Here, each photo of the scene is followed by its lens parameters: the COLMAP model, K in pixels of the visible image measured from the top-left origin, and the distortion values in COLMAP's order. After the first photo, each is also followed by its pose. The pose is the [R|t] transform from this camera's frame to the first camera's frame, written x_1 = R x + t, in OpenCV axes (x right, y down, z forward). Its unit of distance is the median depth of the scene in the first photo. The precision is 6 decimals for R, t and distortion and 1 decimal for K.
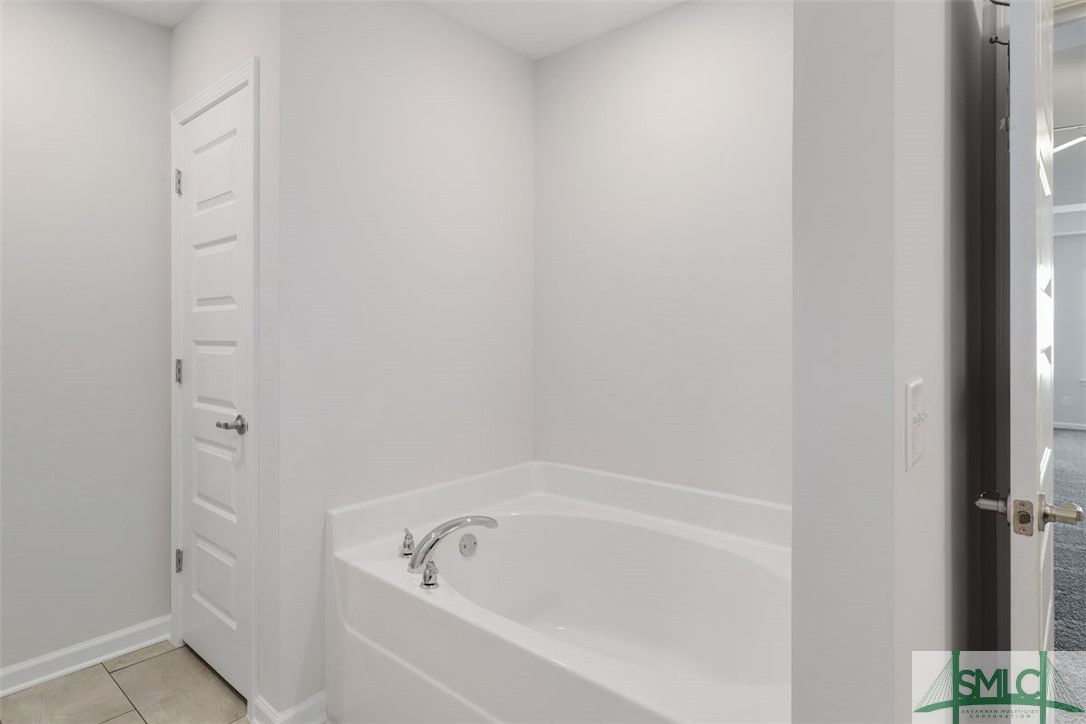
lens RADIAL K [[578.3, 0, 540.4], [0, 578.3, 342.2], [0, 0, 1]] dist [-0.000190, -0.000553]
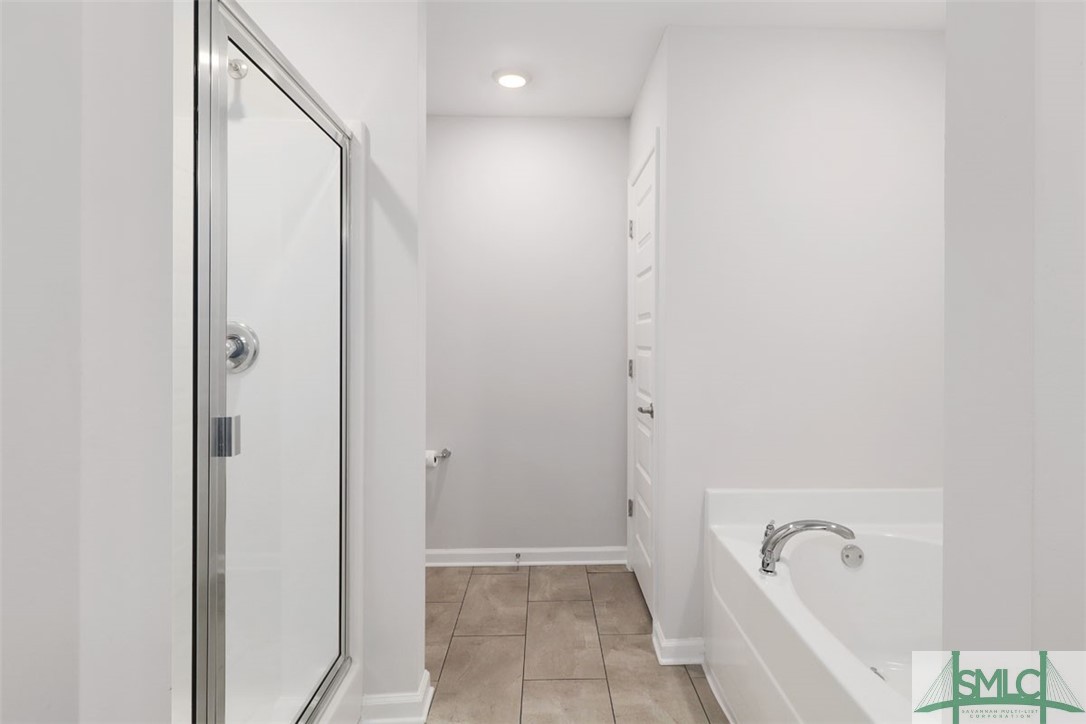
lens RADIAL K [[520.8, 0, 545.4], [0, 520.8, 348.8], [0, 0, 1]] dist [-0.000047, -0.000210]
pose [[0.693814, 0.011234, -0.720067, 0.146271], [-0.009565, 0.999934, 0.006383, -0.001756], [0.720091, 0.002459, 0.693876, 0.010309]]
